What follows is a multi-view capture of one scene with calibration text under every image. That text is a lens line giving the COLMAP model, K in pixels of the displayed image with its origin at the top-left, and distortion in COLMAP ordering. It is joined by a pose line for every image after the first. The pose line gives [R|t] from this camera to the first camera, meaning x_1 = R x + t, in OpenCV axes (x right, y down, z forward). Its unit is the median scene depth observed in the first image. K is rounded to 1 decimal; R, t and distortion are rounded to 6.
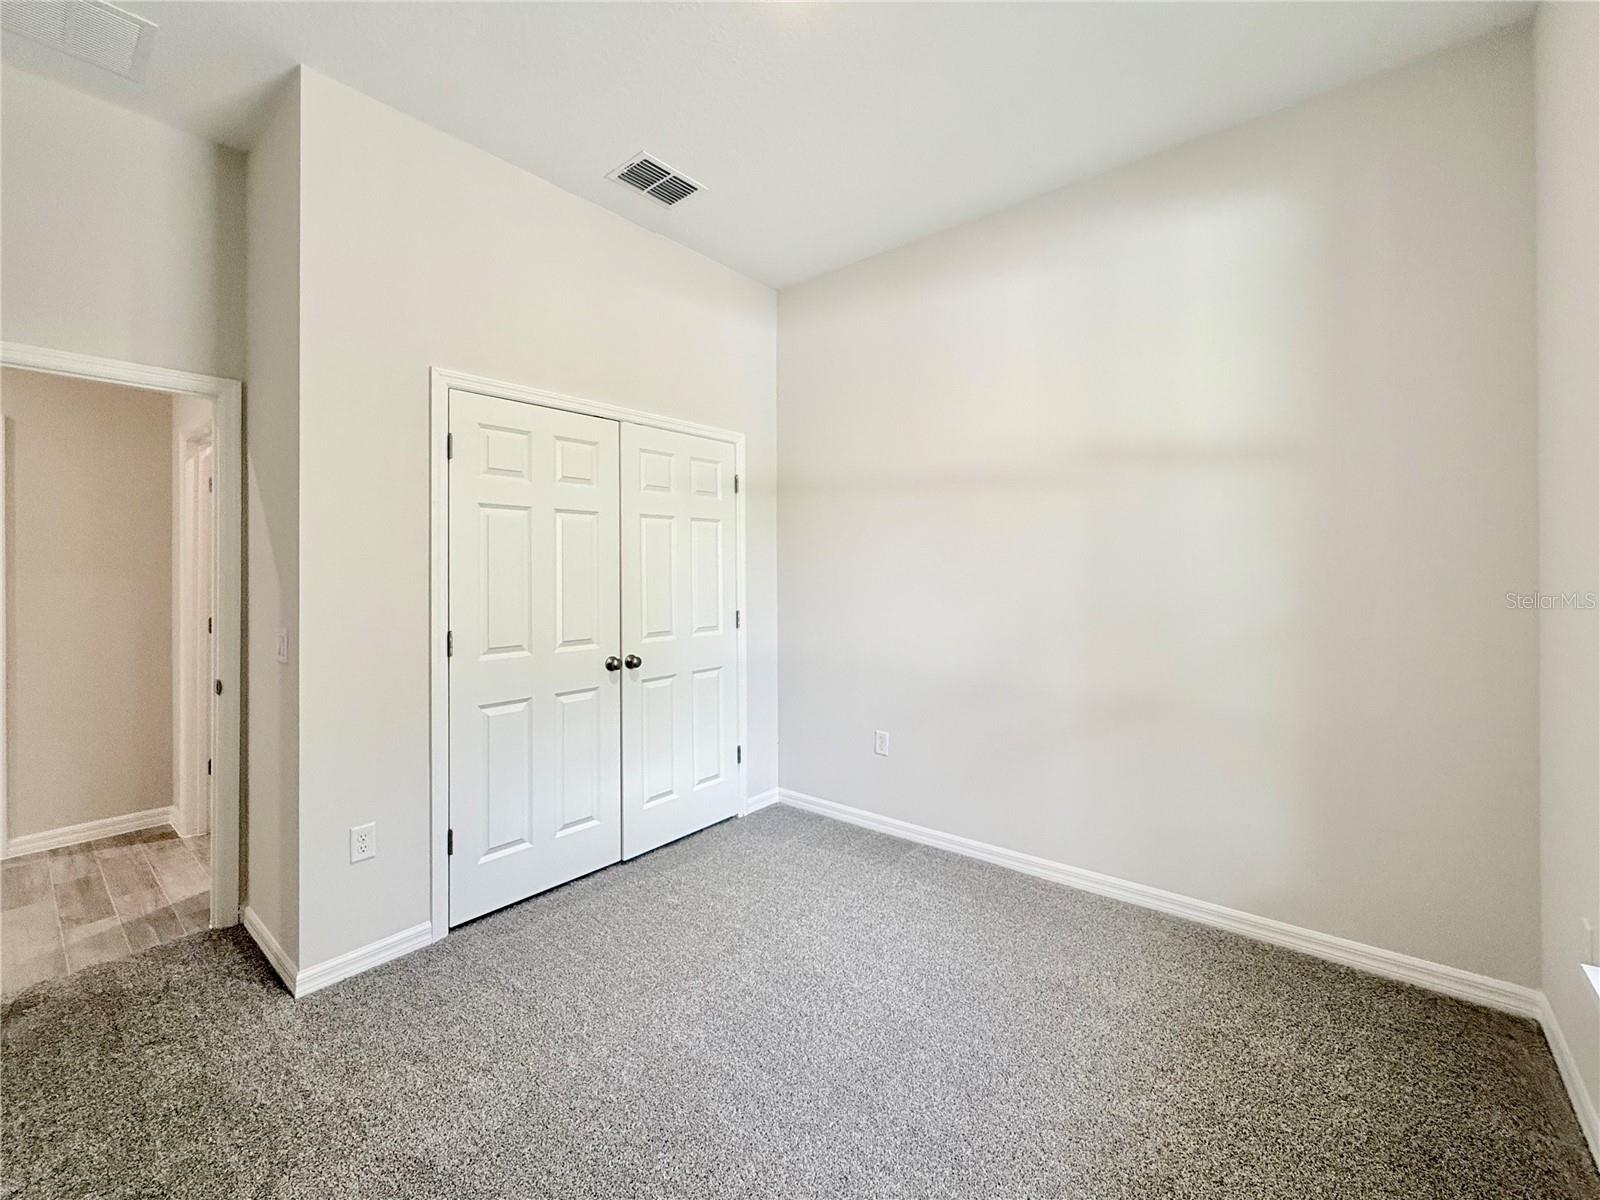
lens RADIAL K [[661.2, 0, 826.7], [0, 661.2, 574.0], [0, 0, 1]] dist [0.030399, 0.000388]
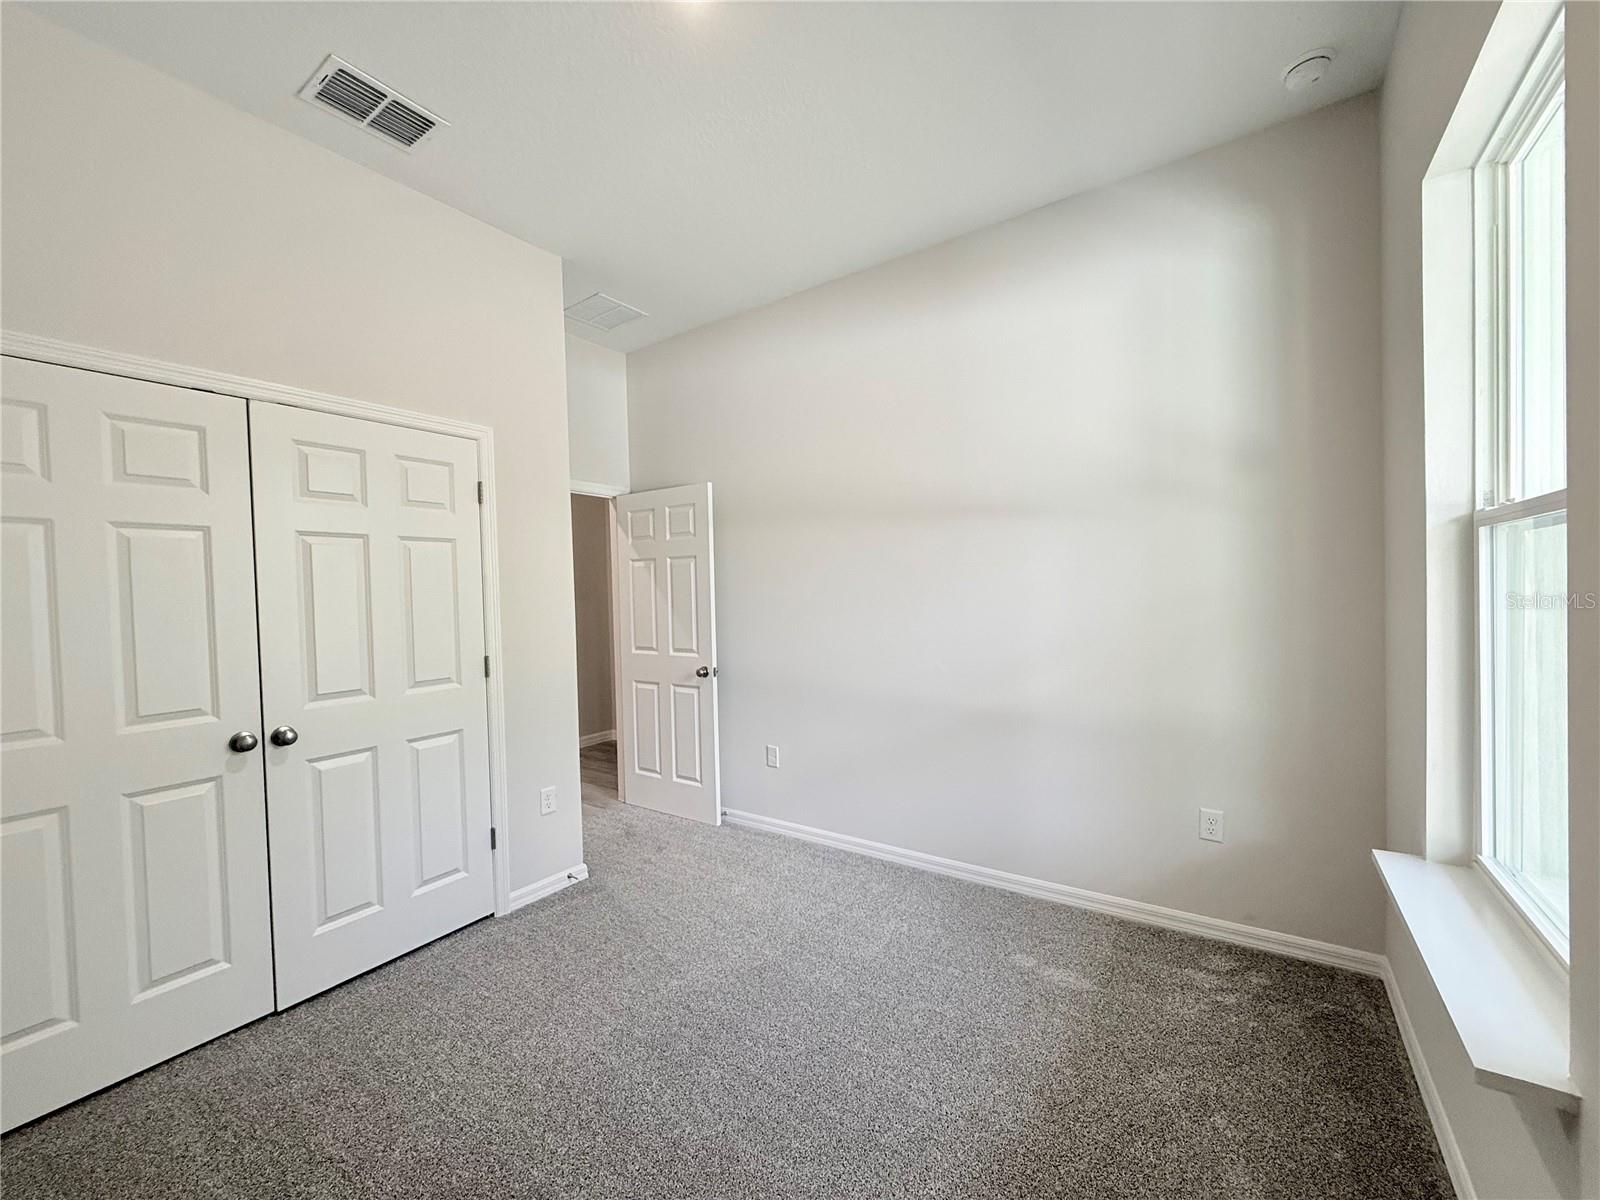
lens RADIAL K [[643.2, 0, 800.6], [0, 643.2, 604.3], [0, 0, 1]] dist [0.000411, 0.000121]
pose [[0.996853, -0.027445, 0.074371, 0.178989], [0.026674, 0.999580, 0.011333, -0.002602], [-0.074651, -0.009314, 0.997166, 0.218329]]
